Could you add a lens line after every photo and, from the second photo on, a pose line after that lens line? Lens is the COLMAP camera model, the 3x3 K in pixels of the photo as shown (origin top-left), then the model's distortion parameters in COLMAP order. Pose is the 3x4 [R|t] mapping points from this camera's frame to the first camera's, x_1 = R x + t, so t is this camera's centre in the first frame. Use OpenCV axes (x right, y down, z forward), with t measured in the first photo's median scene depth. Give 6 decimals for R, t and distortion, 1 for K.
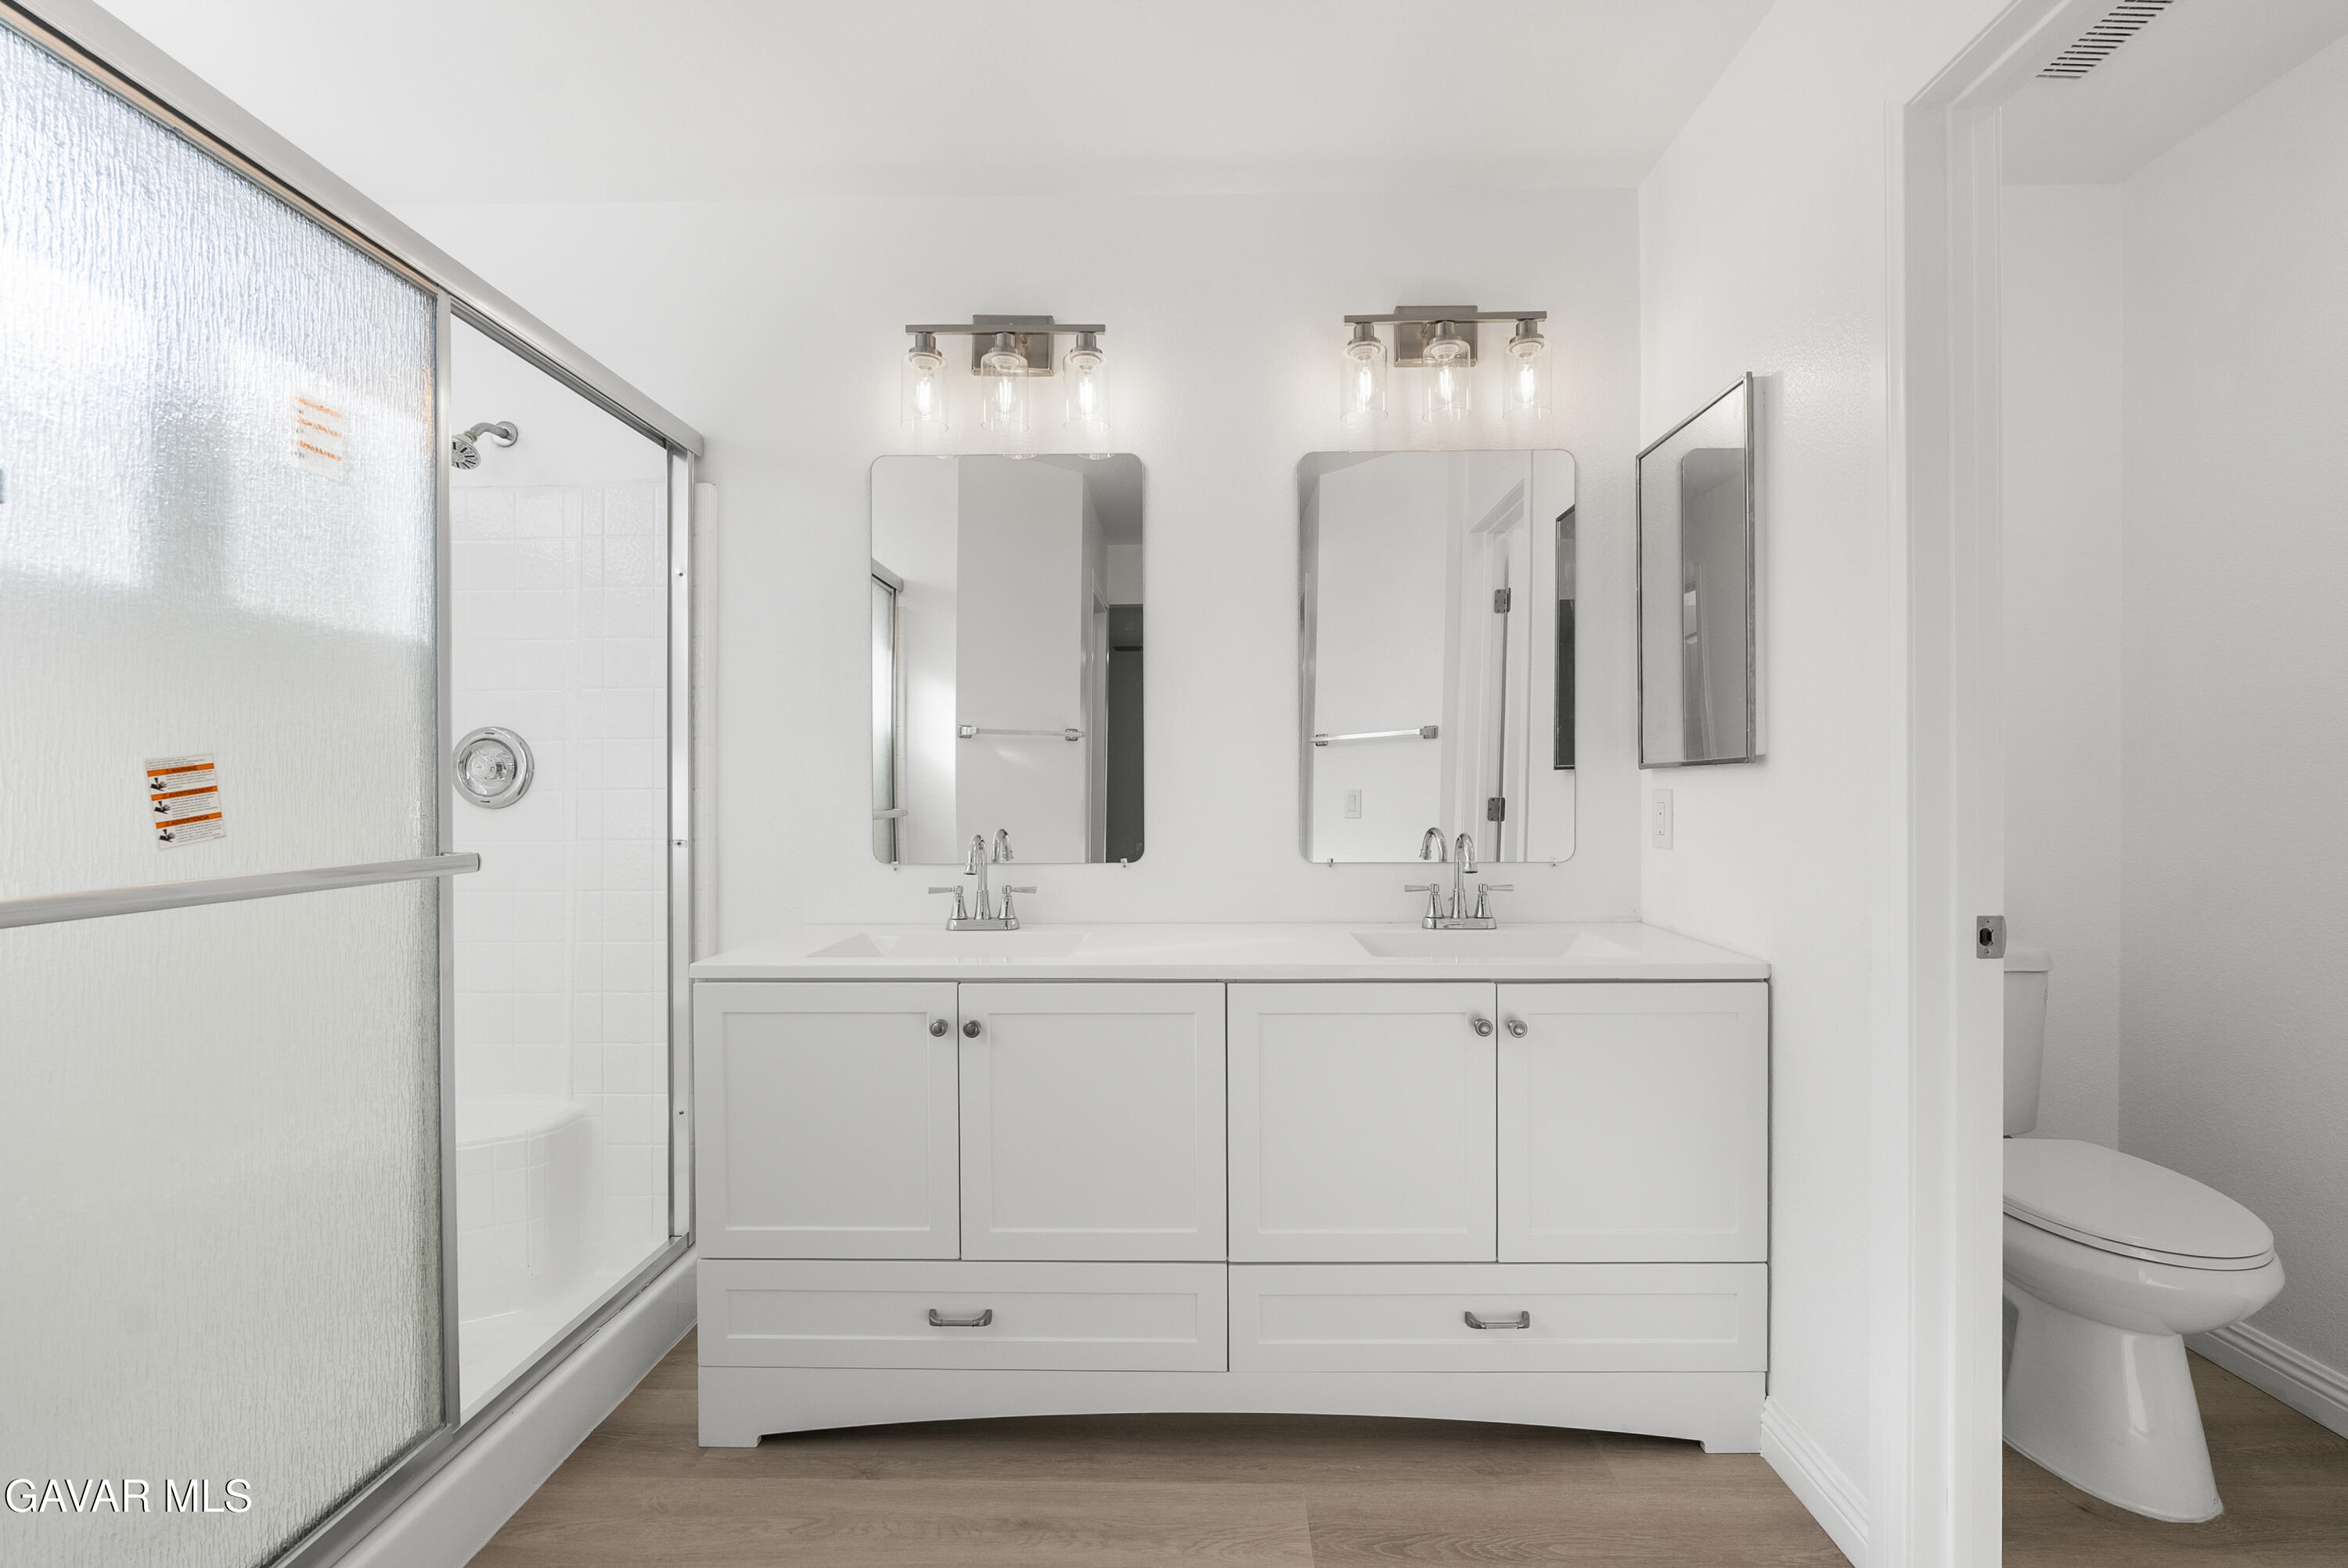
lens RADIAL K [[957.2, 0, 1205.1], [0, 957.2, 798.2], [0, 0, 1]] dist [-0.000780, -0.000186]
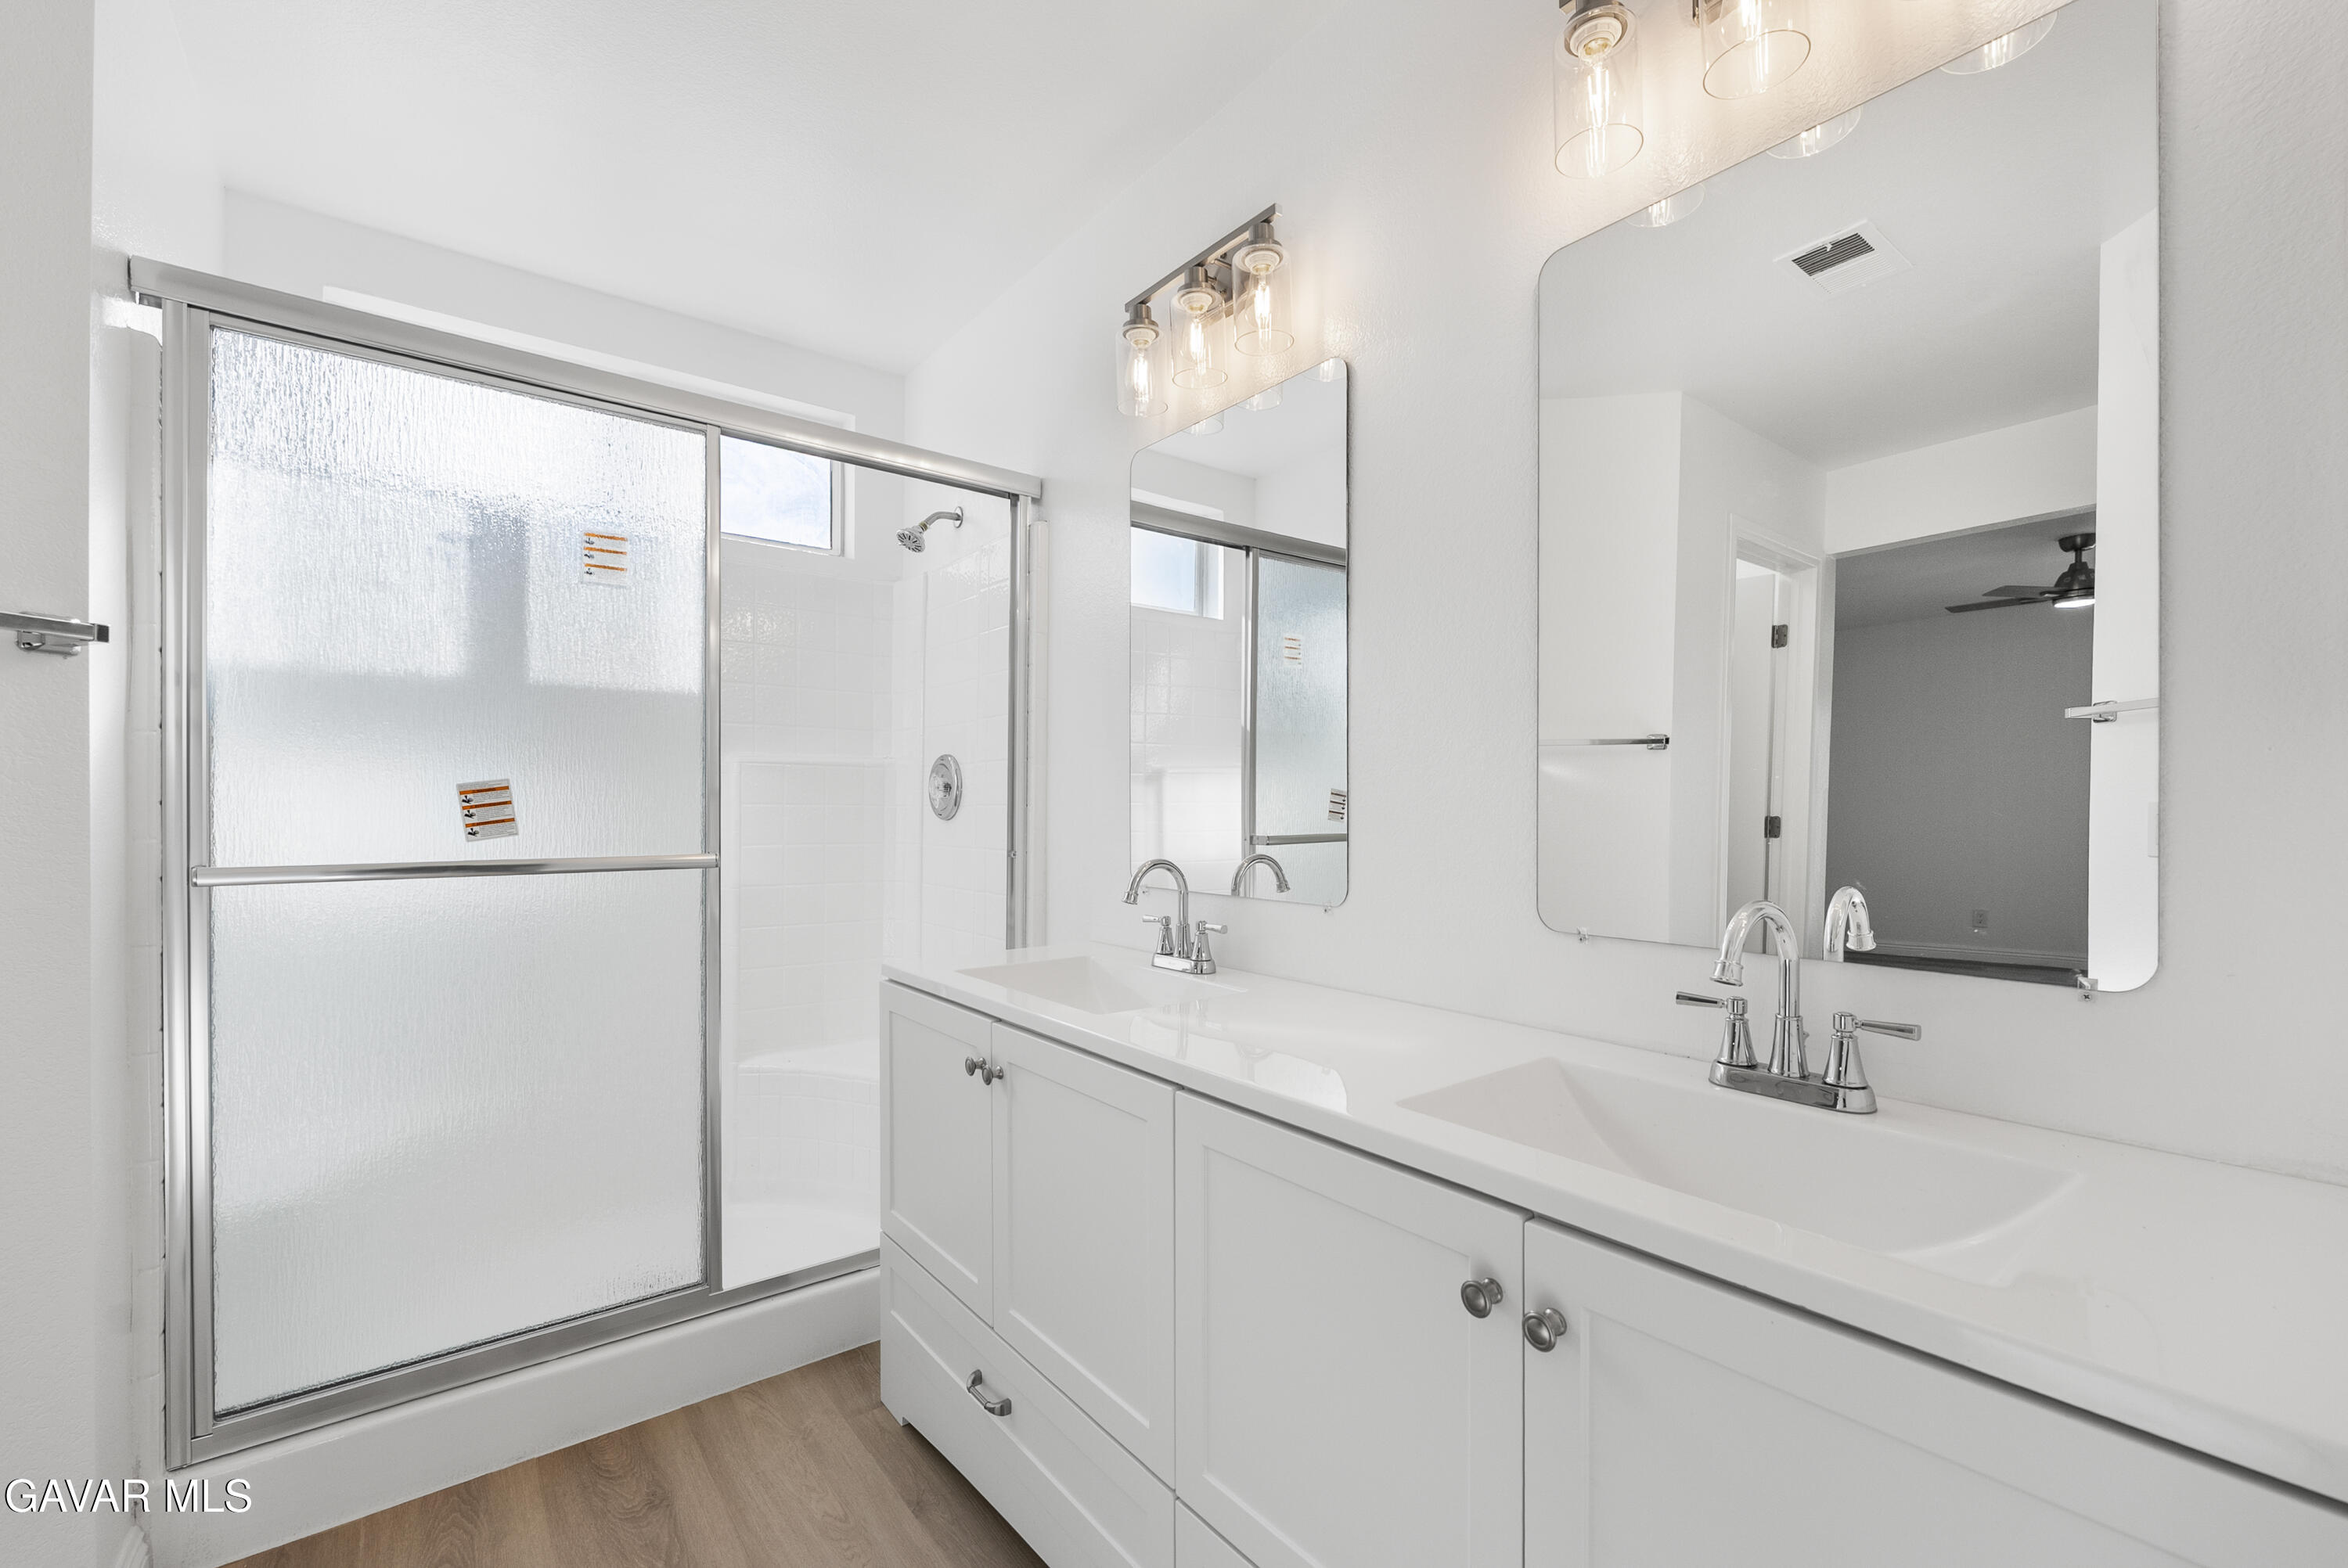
lens RADIAL K [[982.7, 0, 1168.4], [0, 982.7, 813.4], [0, 0, 1]] dist [0.000525, 0.000867]
pose [[0.631403, 0.010278, -0.775386, 0.585516], [-0.013190, 0.999910, 0.002513, -0.007118], [0.775342, 0.008641, 0.631482, 0.564543]]
